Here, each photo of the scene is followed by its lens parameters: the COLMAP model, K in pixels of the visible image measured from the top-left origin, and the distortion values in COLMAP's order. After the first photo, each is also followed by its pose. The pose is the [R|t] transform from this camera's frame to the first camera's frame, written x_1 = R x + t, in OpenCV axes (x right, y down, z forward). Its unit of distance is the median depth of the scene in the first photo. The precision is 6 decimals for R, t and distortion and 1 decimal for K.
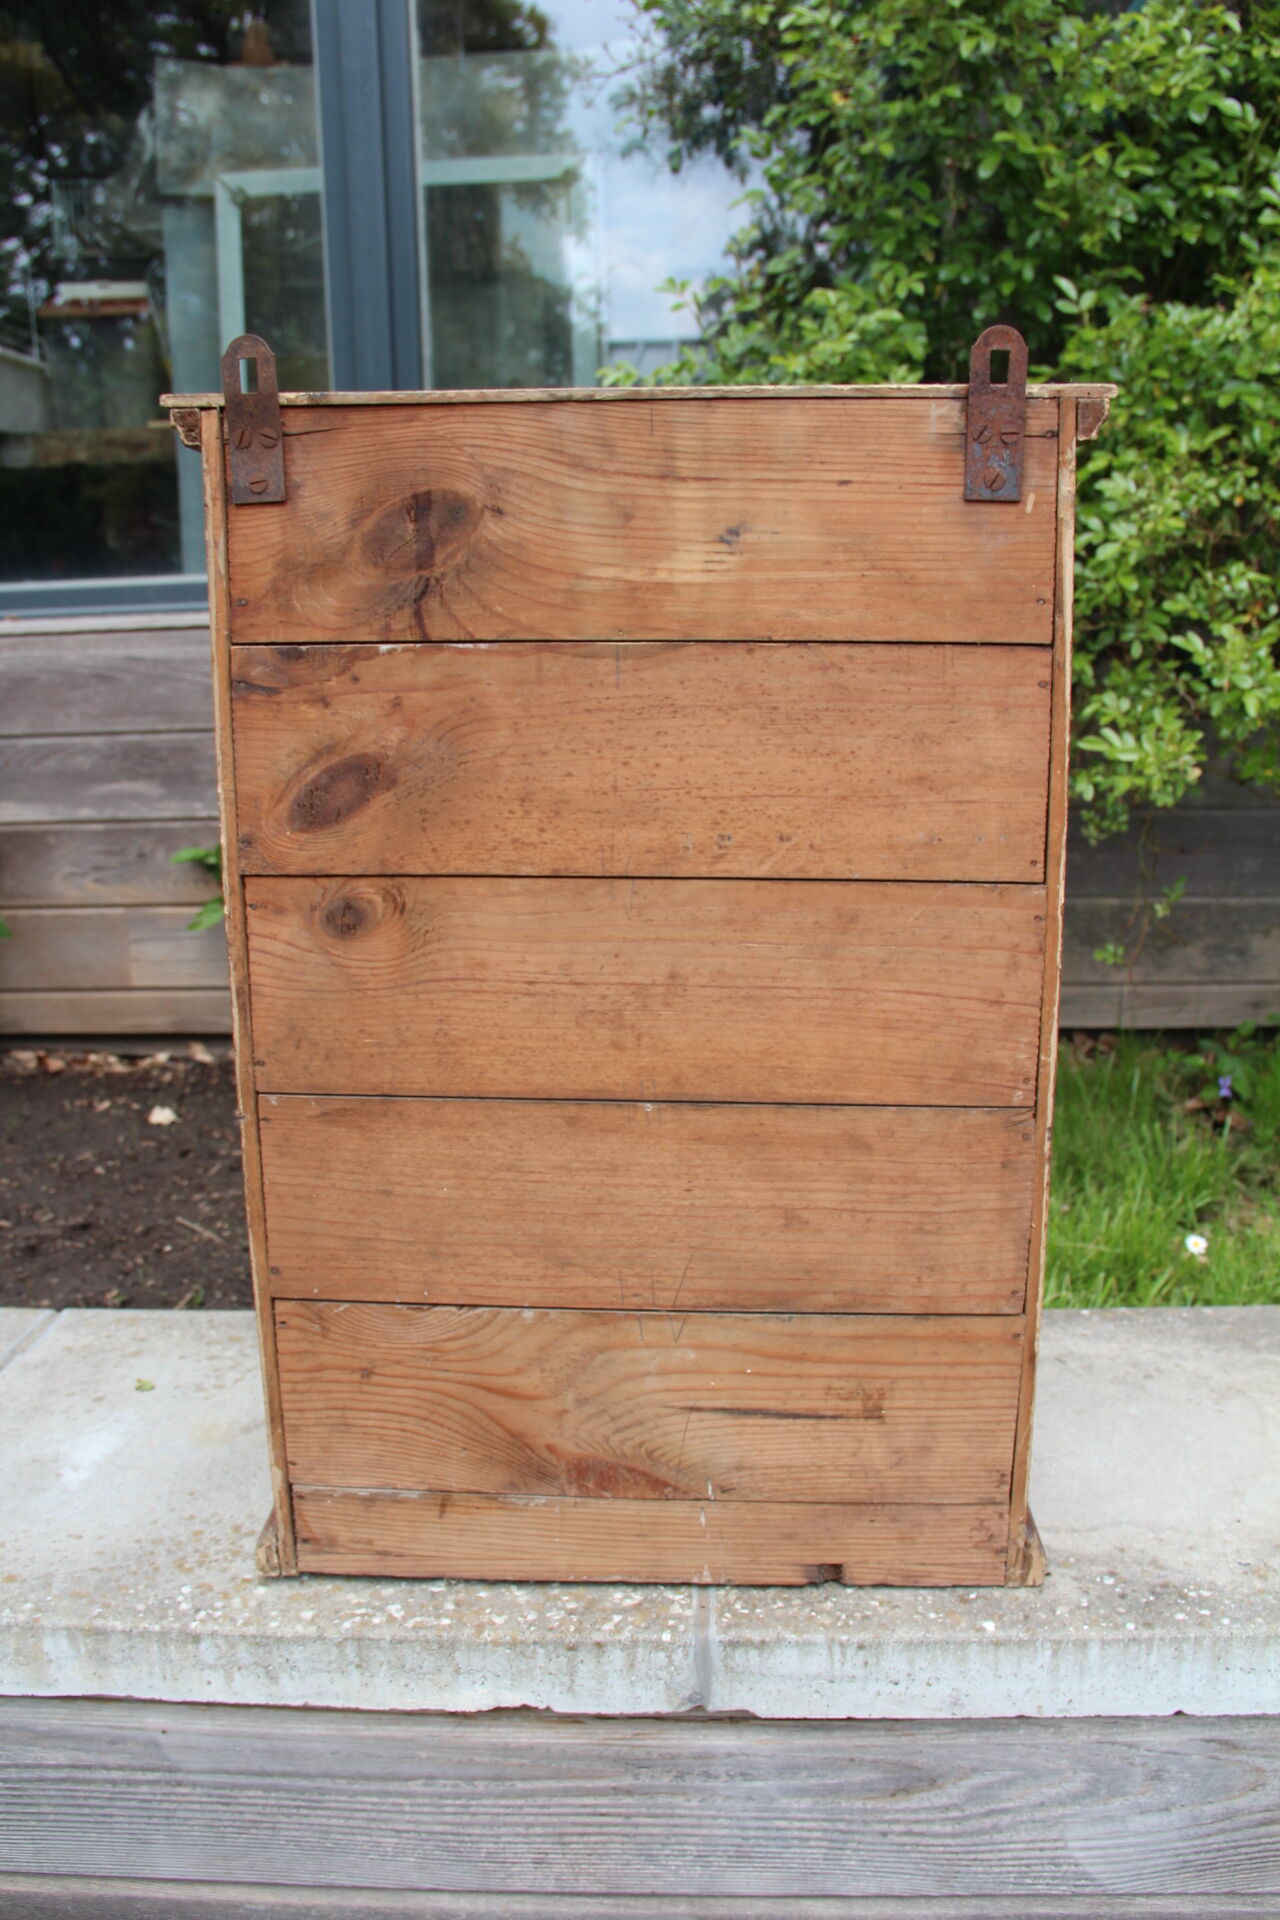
lens RADIAL K [[1558.1, 0, 636.7], [0, 1558.1, 993.2], [0, 0, 1]] dist [-0.189658, 0.131544]
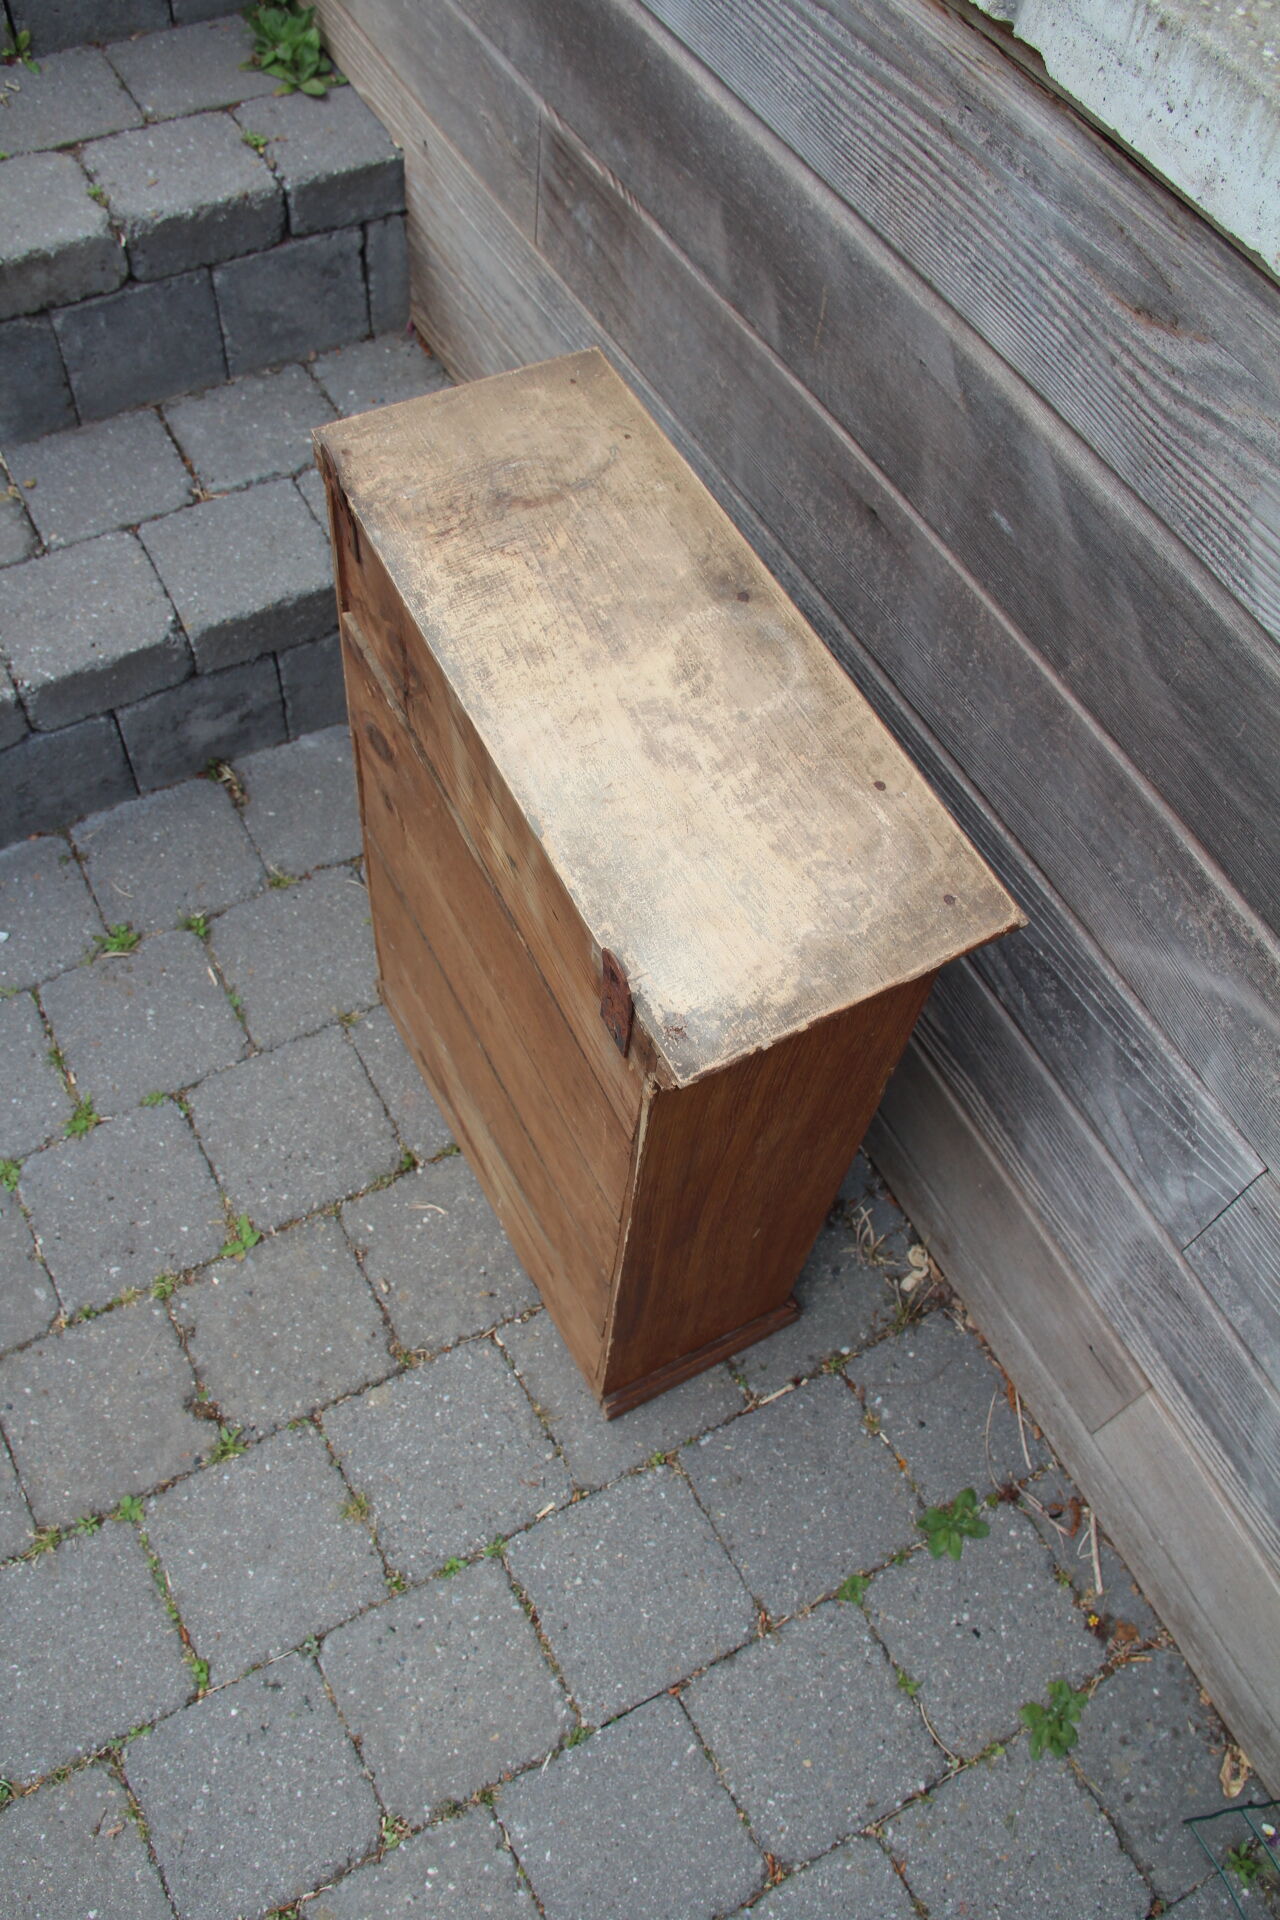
lens RADIAL K [[1558.1, 0, 636.7], [0, 1558.1, 993.2], [0, 0, 1]] dist [-0.189658, 0.131544]
pose [[0.505499, 0.771079, -0.387180, 0.616665], [-0.306489, 0.579937, 0.754810, 0.228178], [0.806558, -0.262890, 0.529484, 0.257473]]
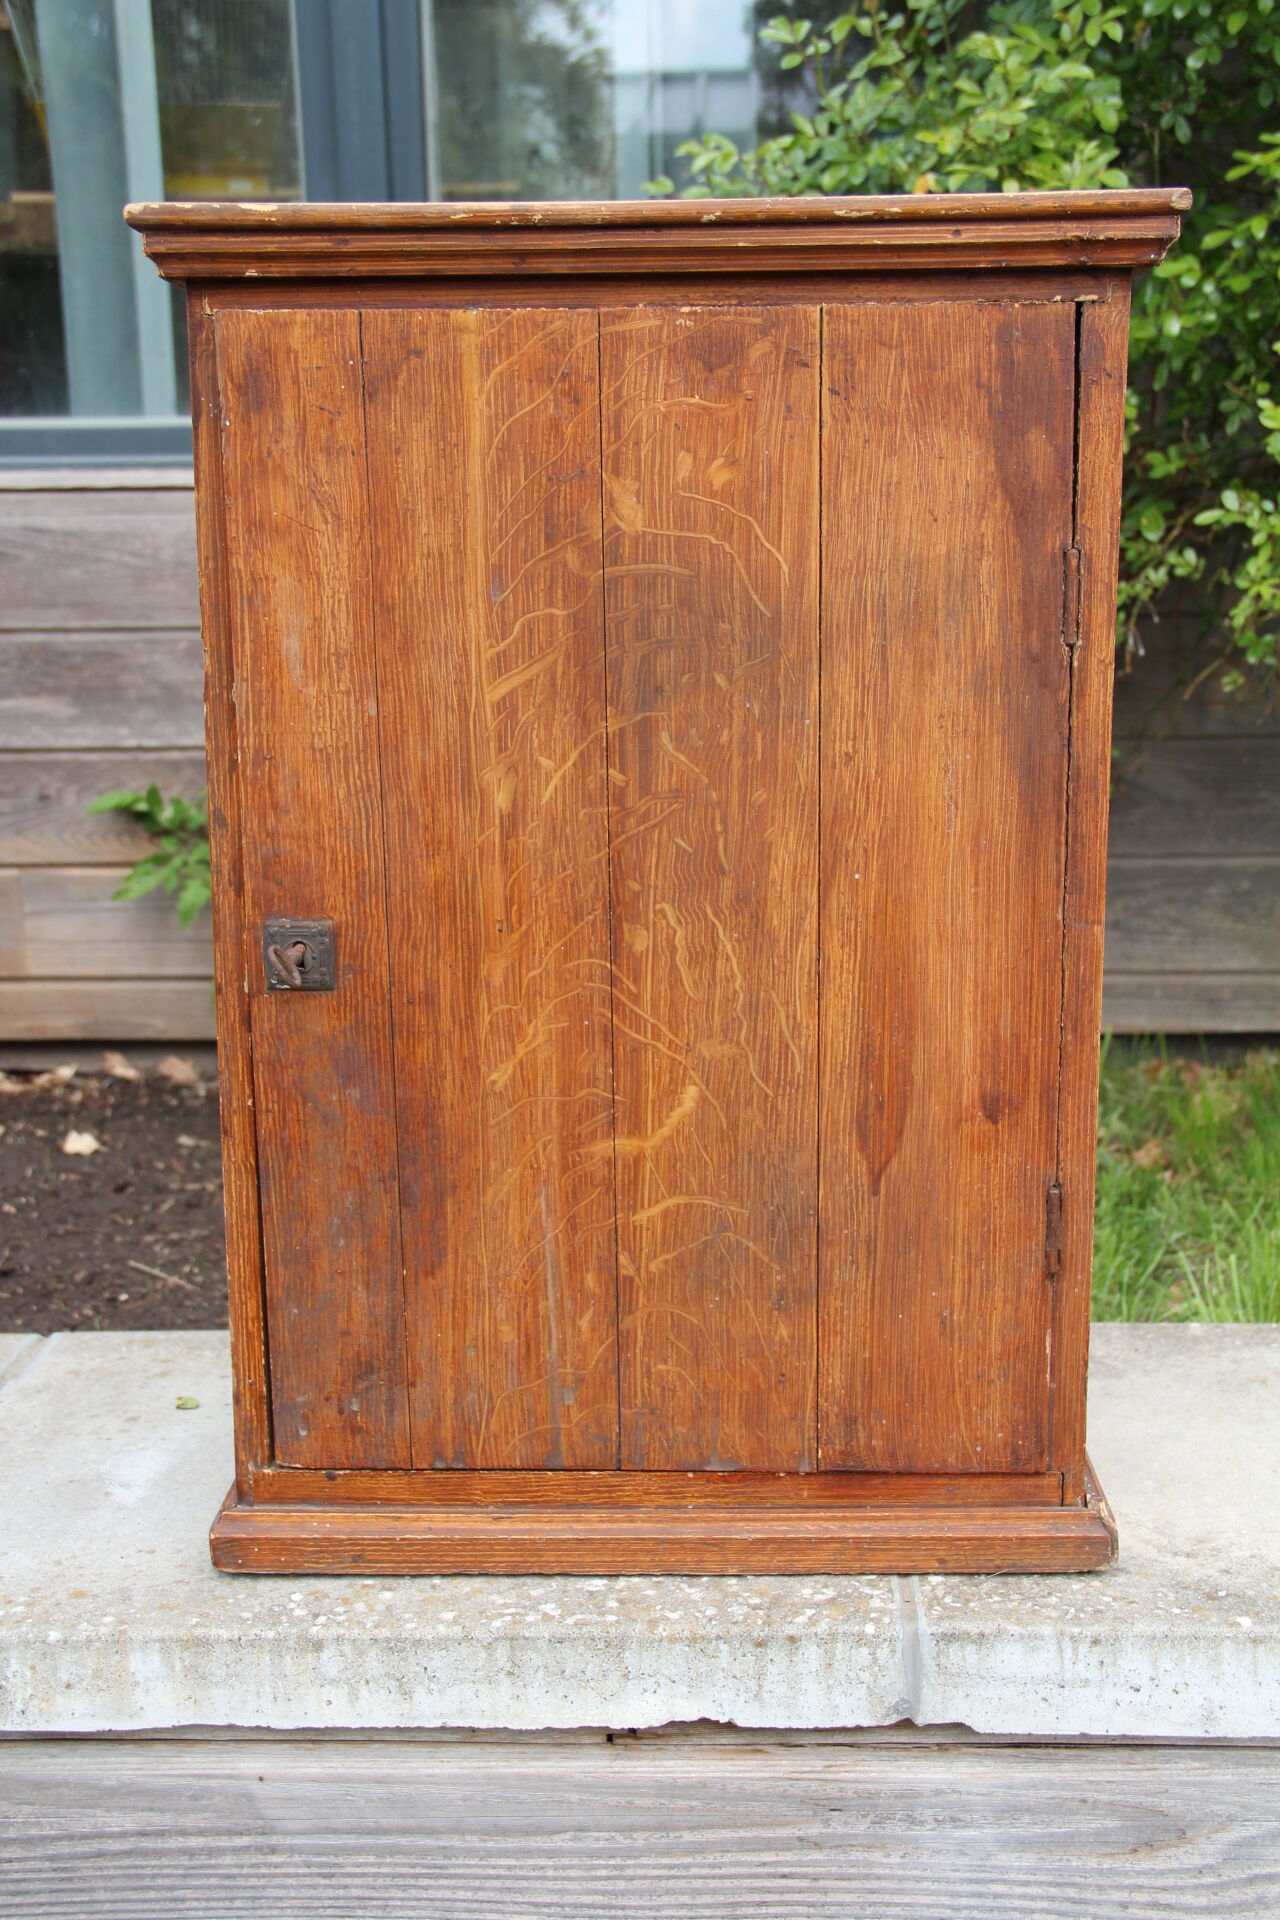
lens RADIAL K [[2292.5, 0, 636.5], [0, 2292.5, 1008.6], [0, 0, 1]] dist [-0.058279, 0.374329]
pose [[0.999985, 0.000444, 0.005443, -0.113205], [-0.000346, 0.999839, -0.017939, 0.086217], [-0.005450, 0.017937, 0.999824, -0.298226]]
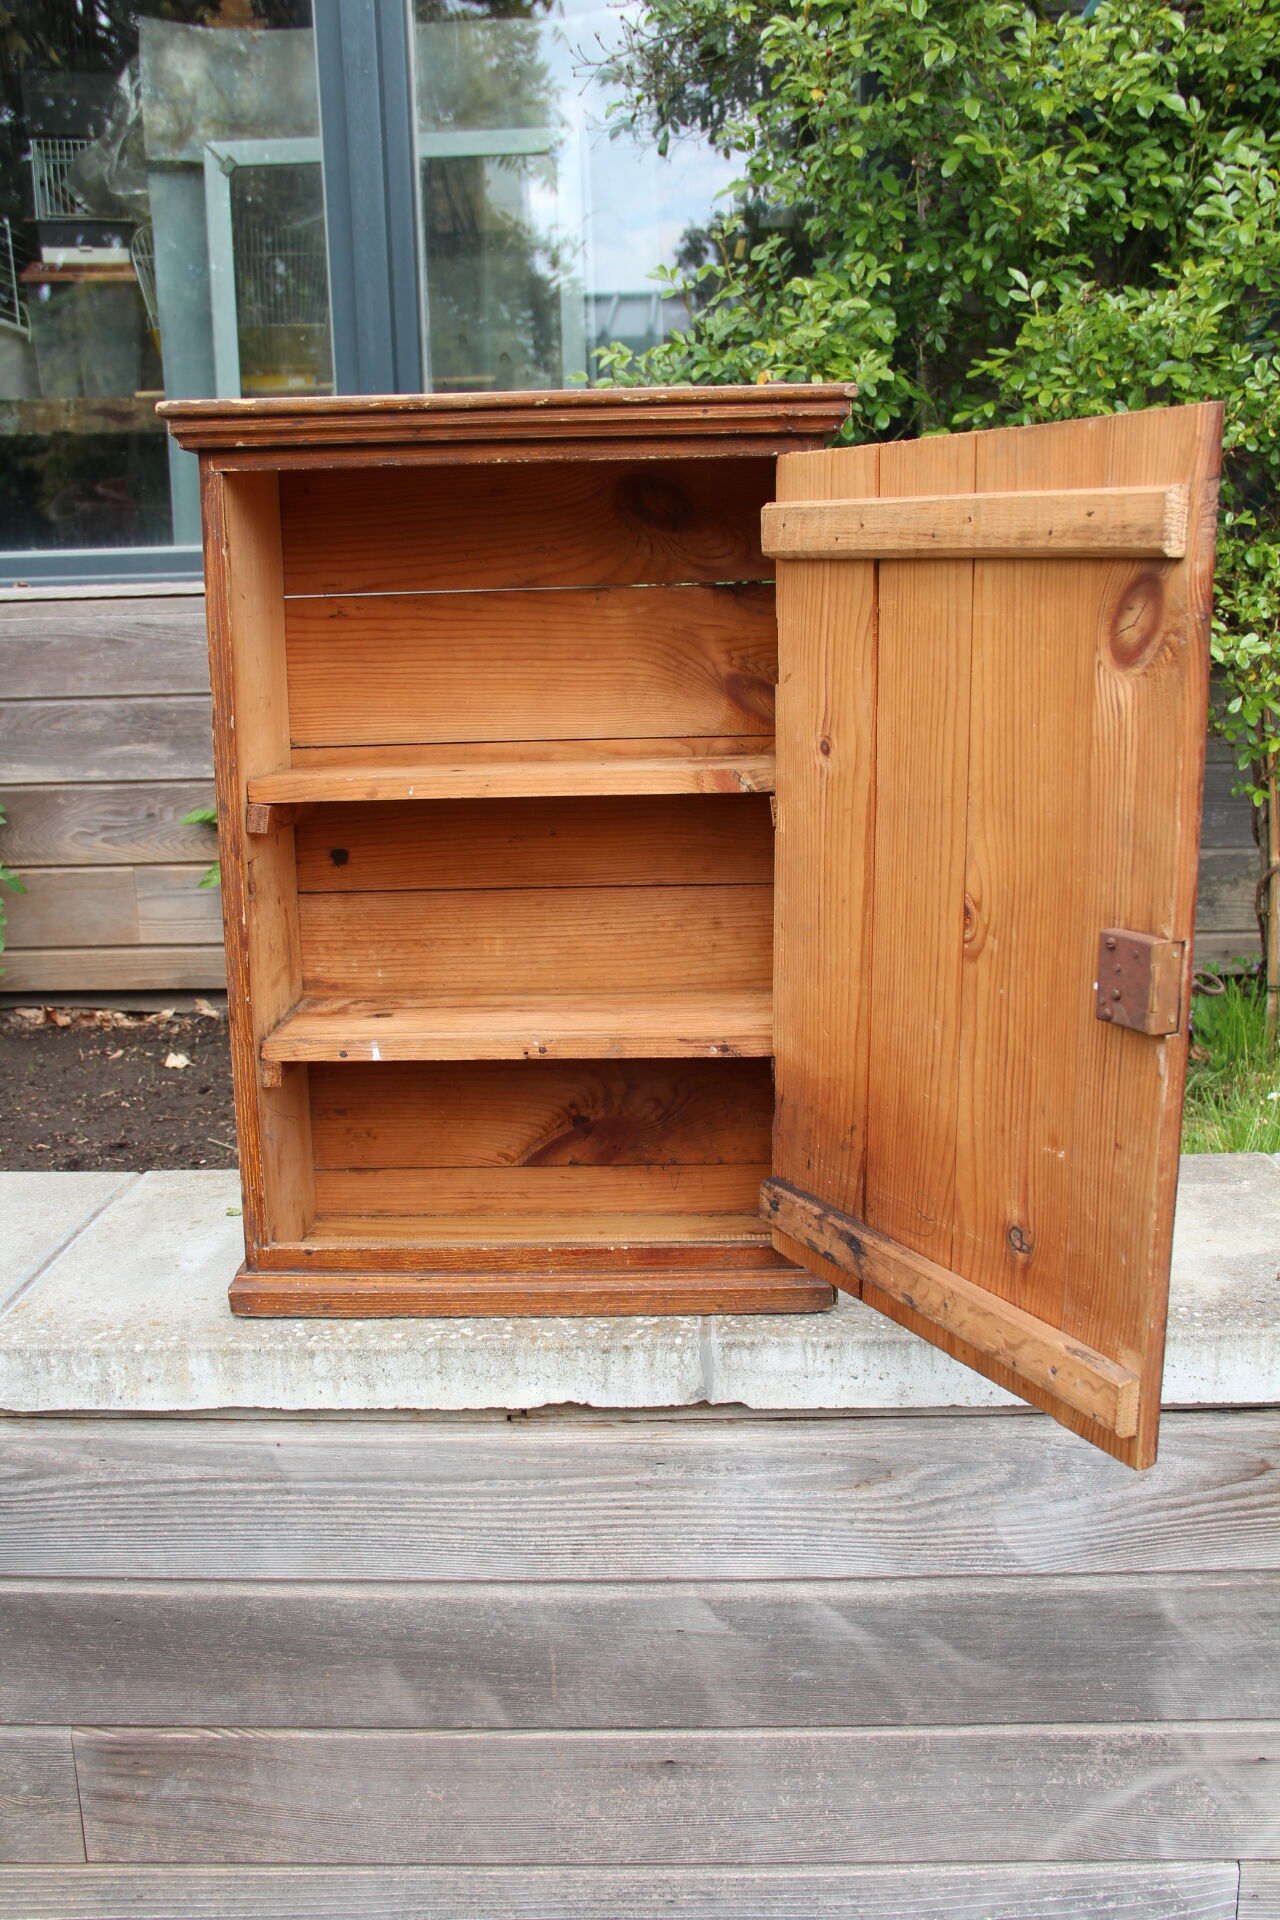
lens RADIAL K [[1743.2, 0, 637.7], [0, 1743.2, 1008.4], [0, 0, 1]] dist [-0.149056, 0.181642]
pose [[0.999859, -0.006626, 0.015403, -0.033995], [0.006752, 0.999944, -0.008110, 0.140711], [-0.015348, 0.008213, 0.999848, -0.460537]]
